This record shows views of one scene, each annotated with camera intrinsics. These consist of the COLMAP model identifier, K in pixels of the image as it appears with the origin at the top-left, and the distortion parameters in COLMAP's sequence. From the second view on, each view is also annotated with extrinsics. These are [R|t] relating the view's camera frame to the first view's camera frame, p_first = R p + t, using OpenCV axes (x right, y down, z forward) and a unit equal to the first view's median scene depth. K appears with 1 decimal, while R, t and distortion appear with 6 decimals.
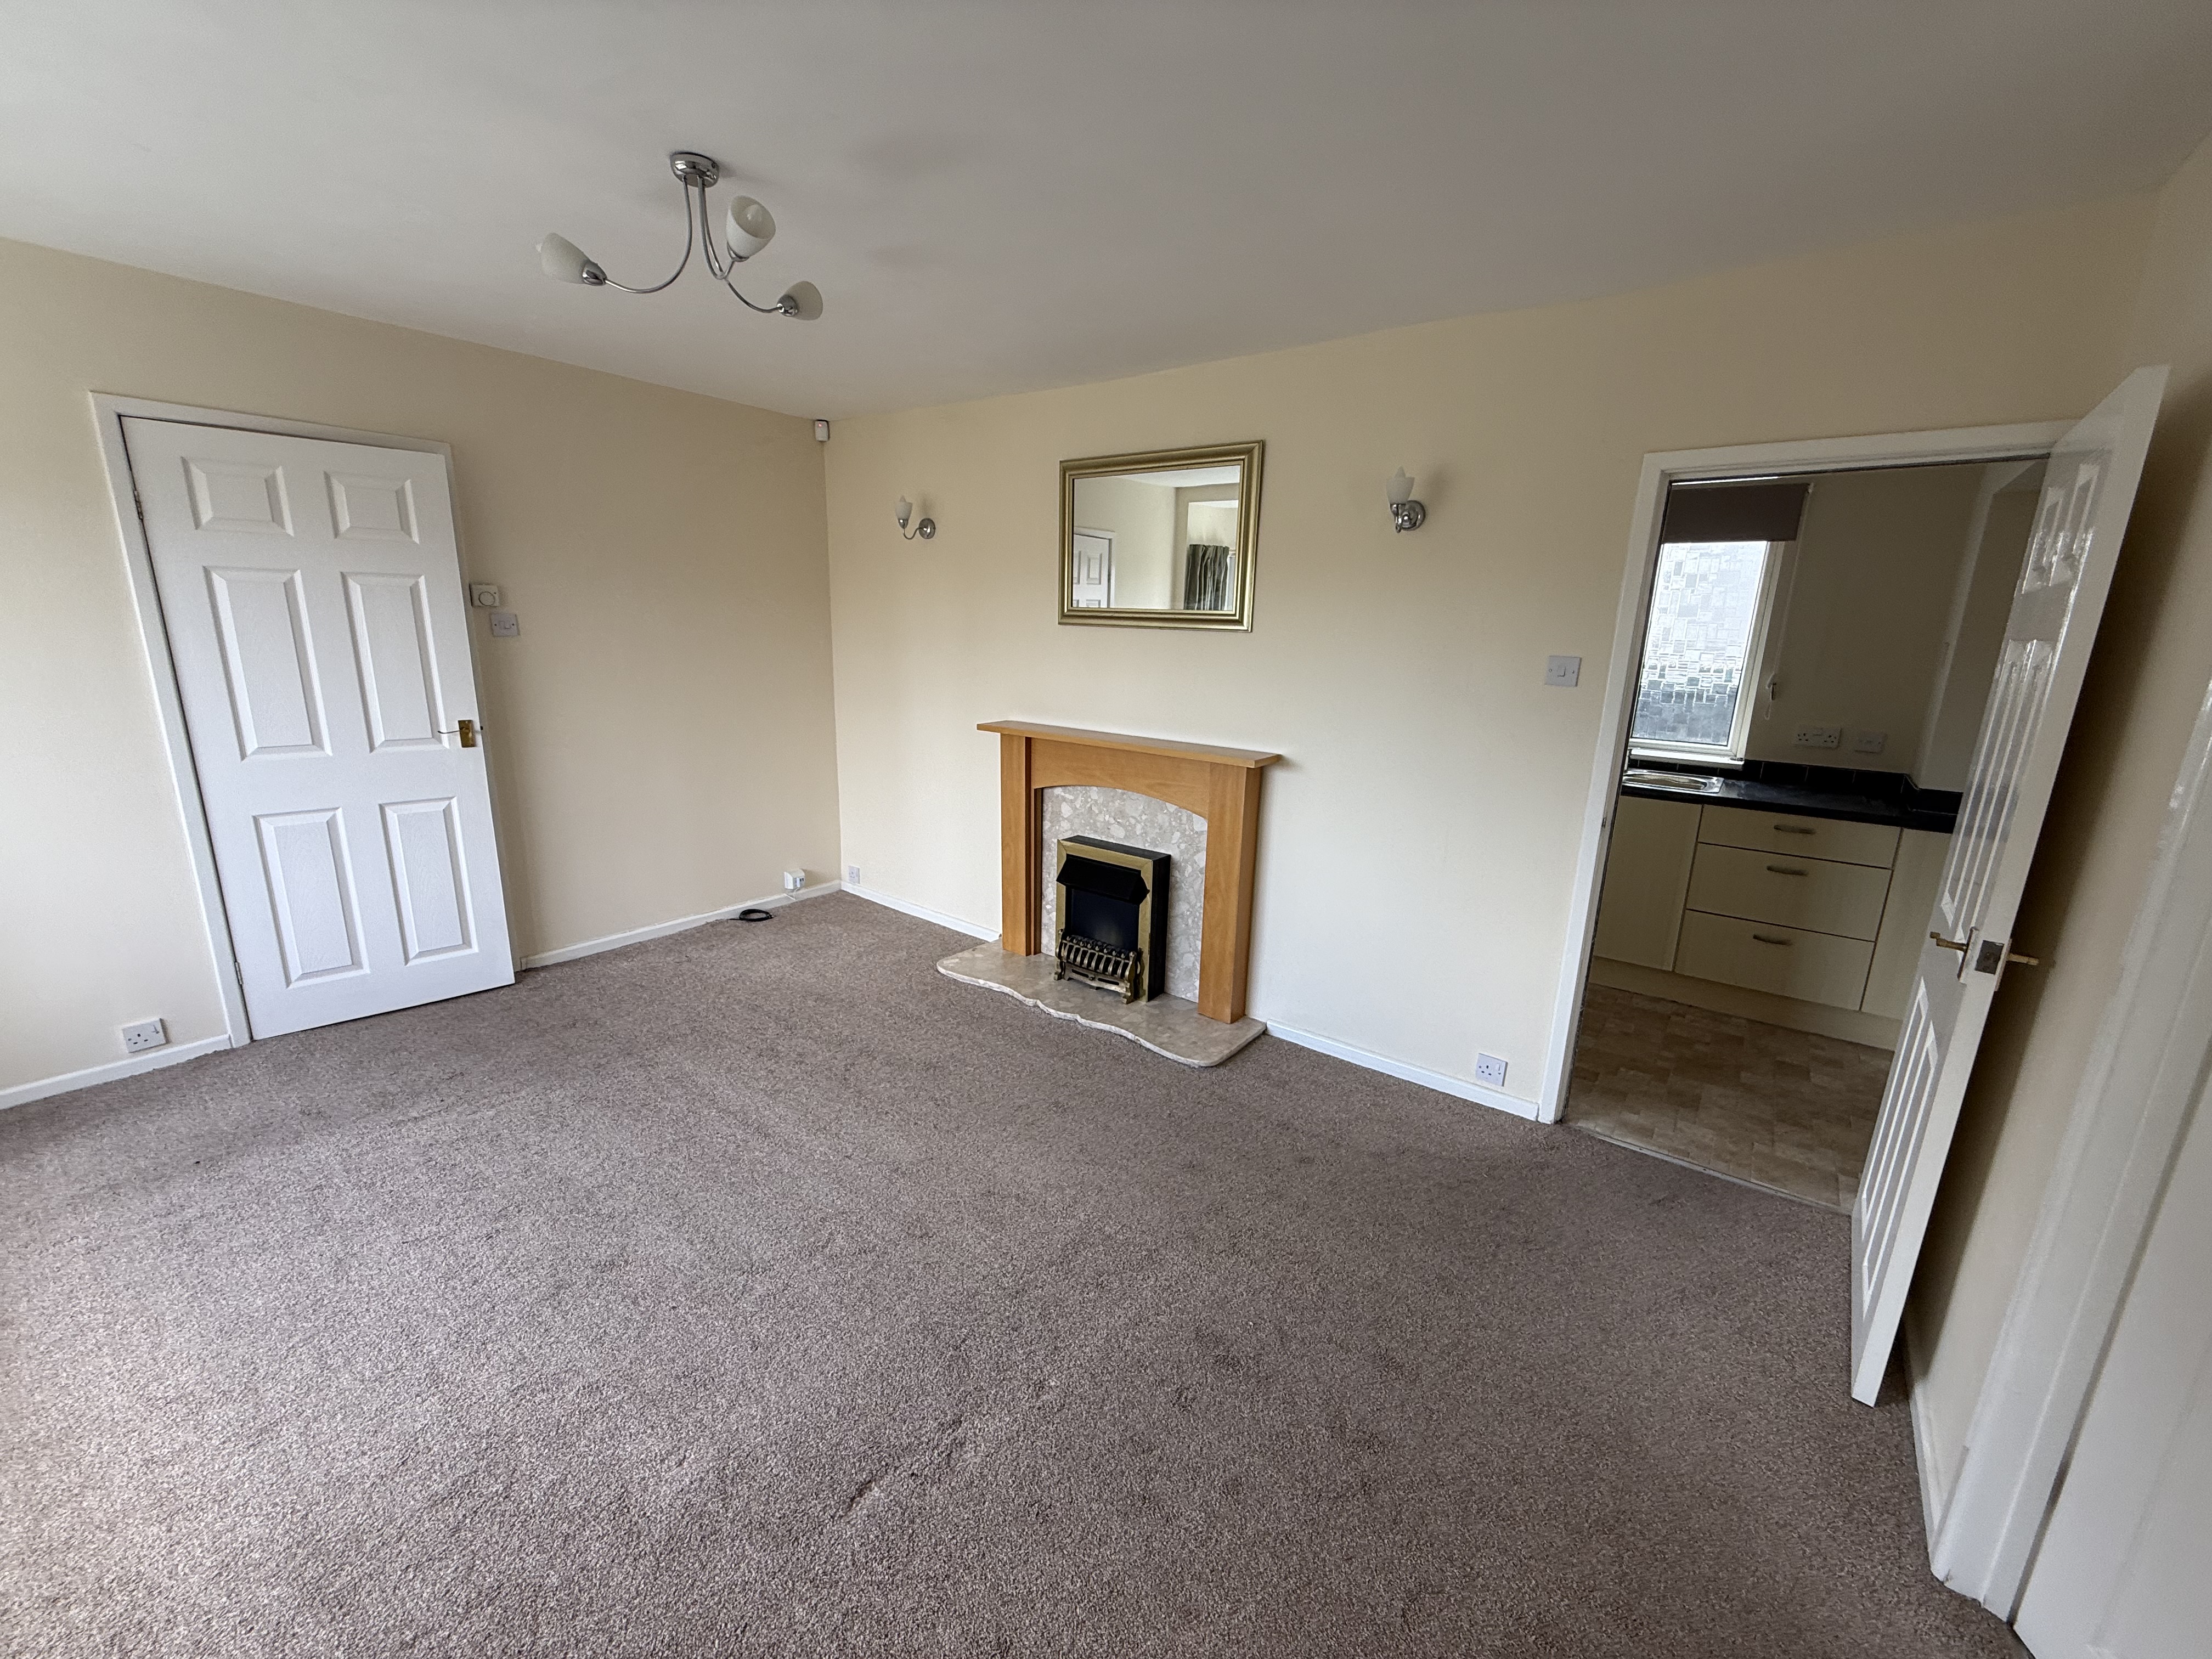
lens RADIAL K [[879.6, 0, 1096.8], [0, 879.6, 831.4], [0, 0, 1]] dist [0.000275, 0.001016]
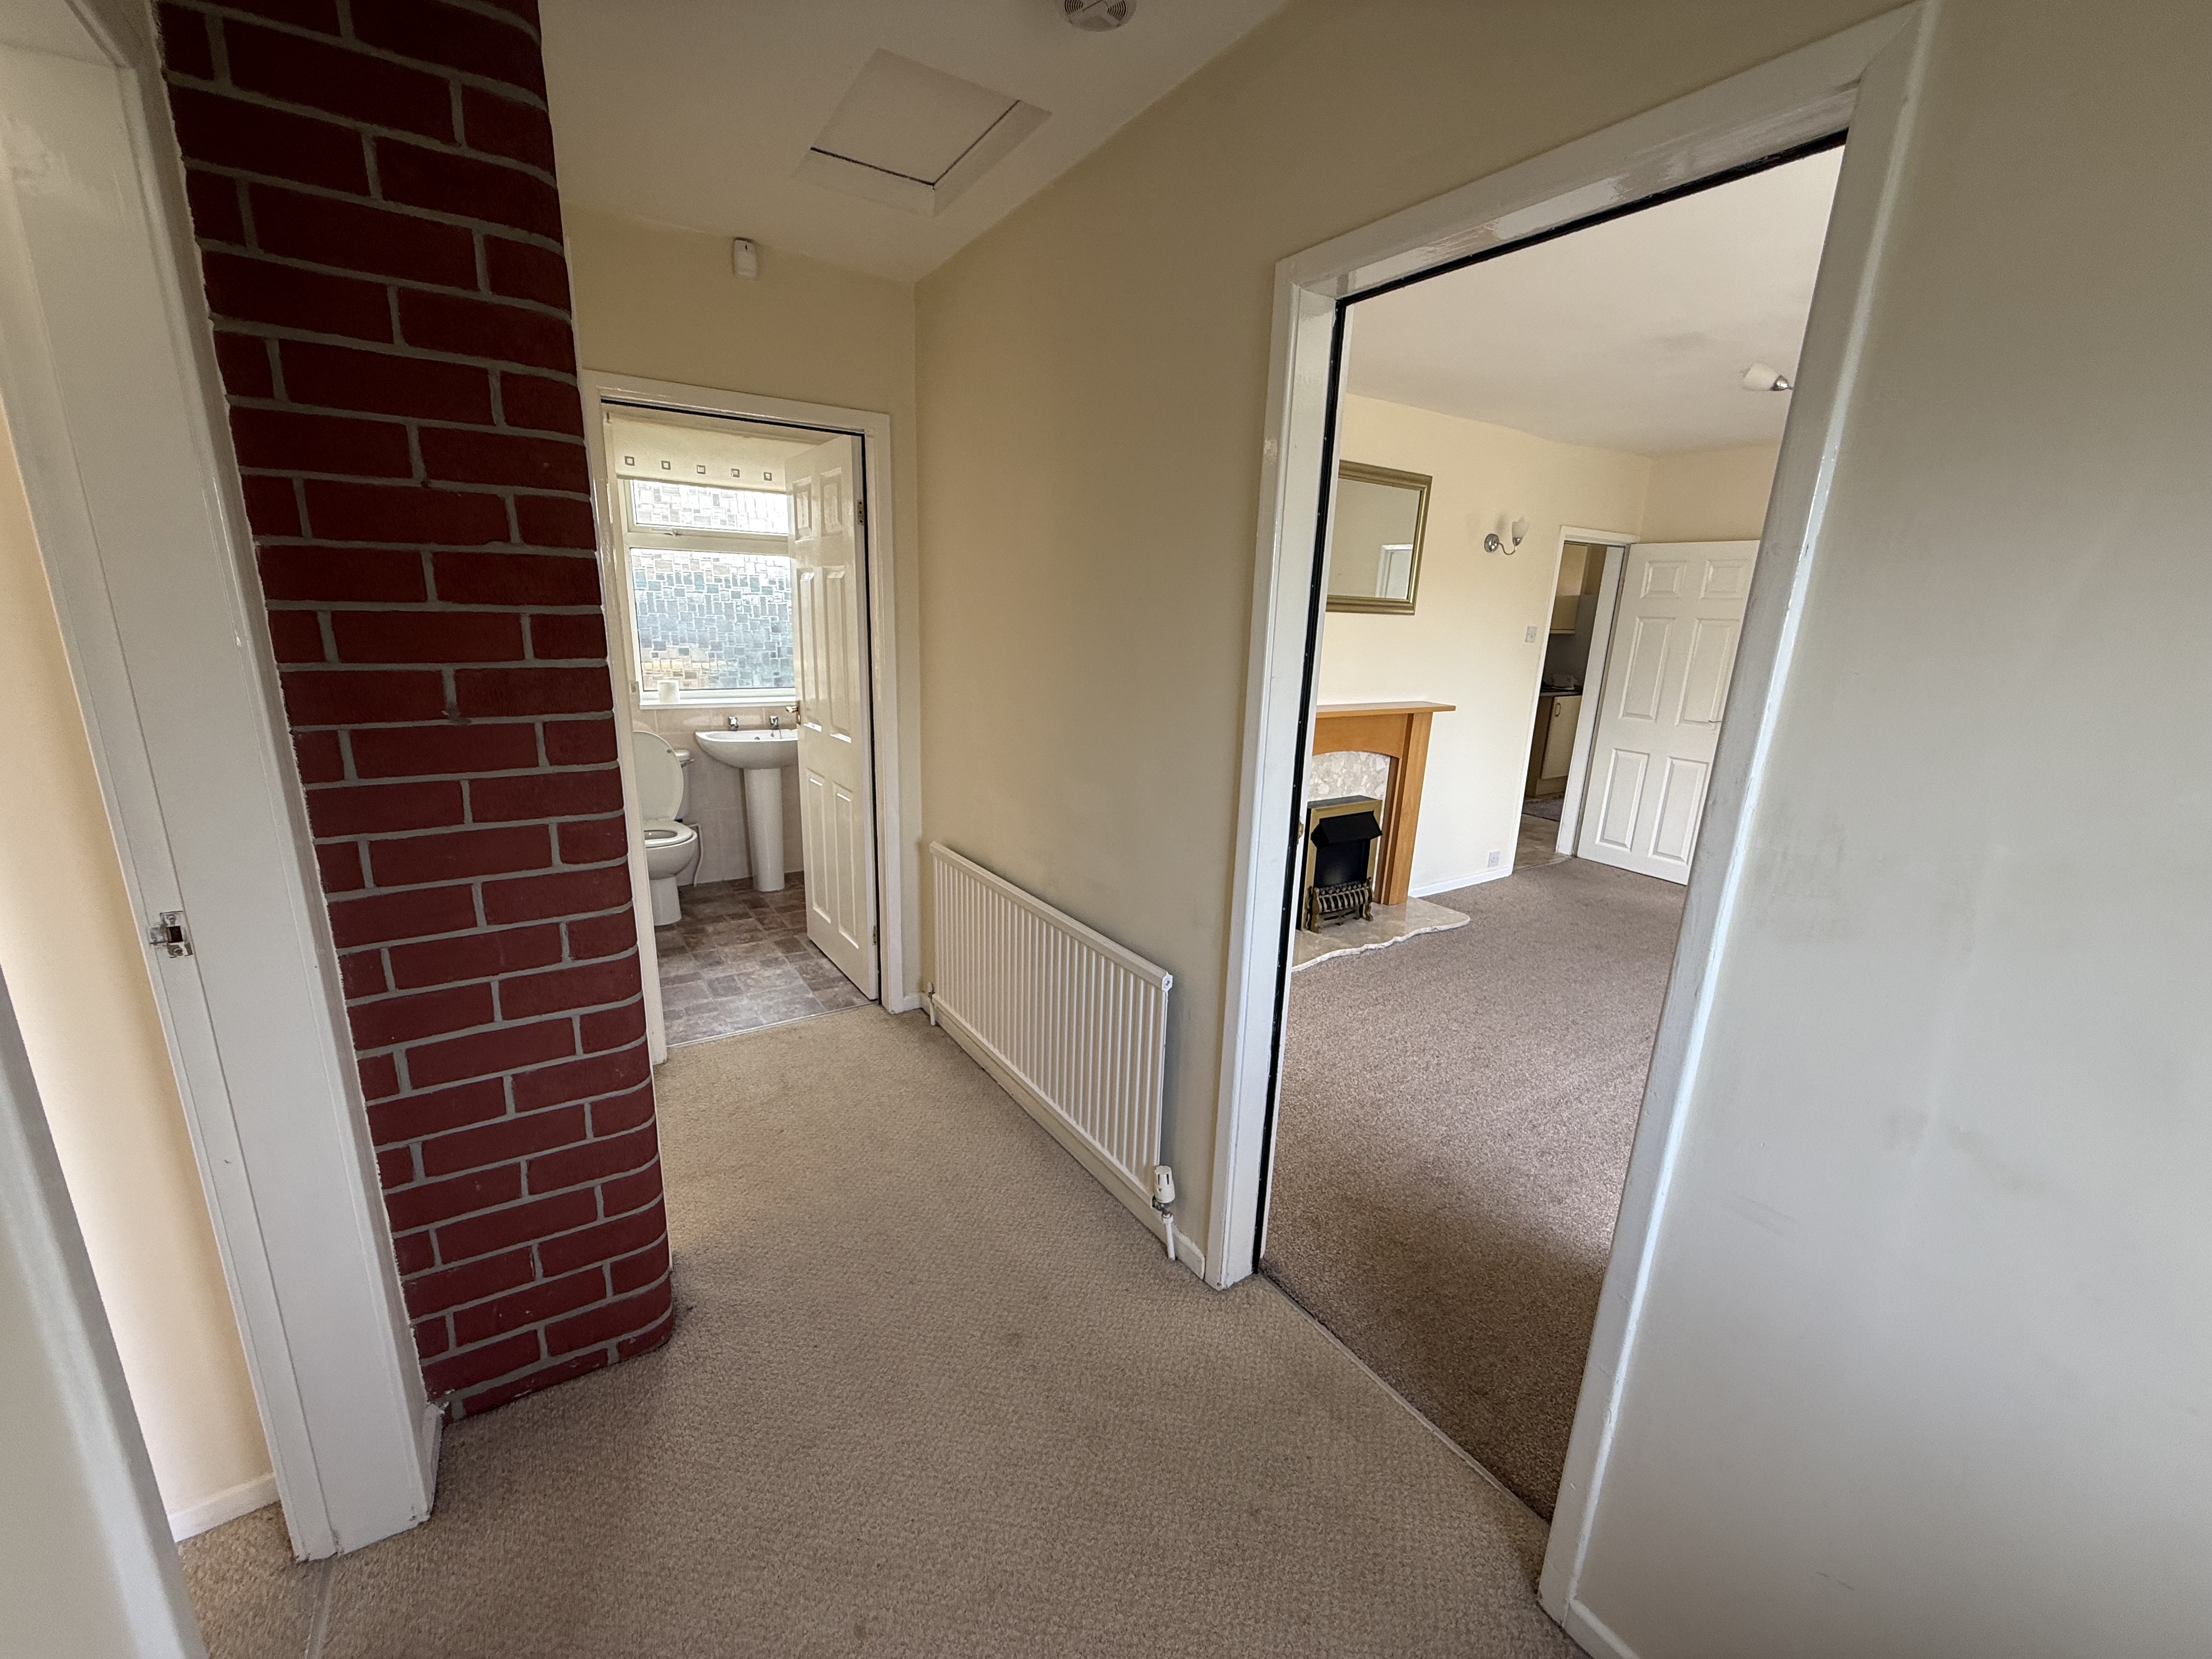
lens RADIAL K [[879.6, 0, 1101.4], [0, 879.6, 829.8], [0, 0, 1]] dist [0.000275, 0.001016]
pose [[0.333928, -0.245344, 0.910109, -1.276335], [0.200105, 0.961976, 0.185906, -0.248854], [-0.921113, 0.120039, 0.370325, 0.949431]]
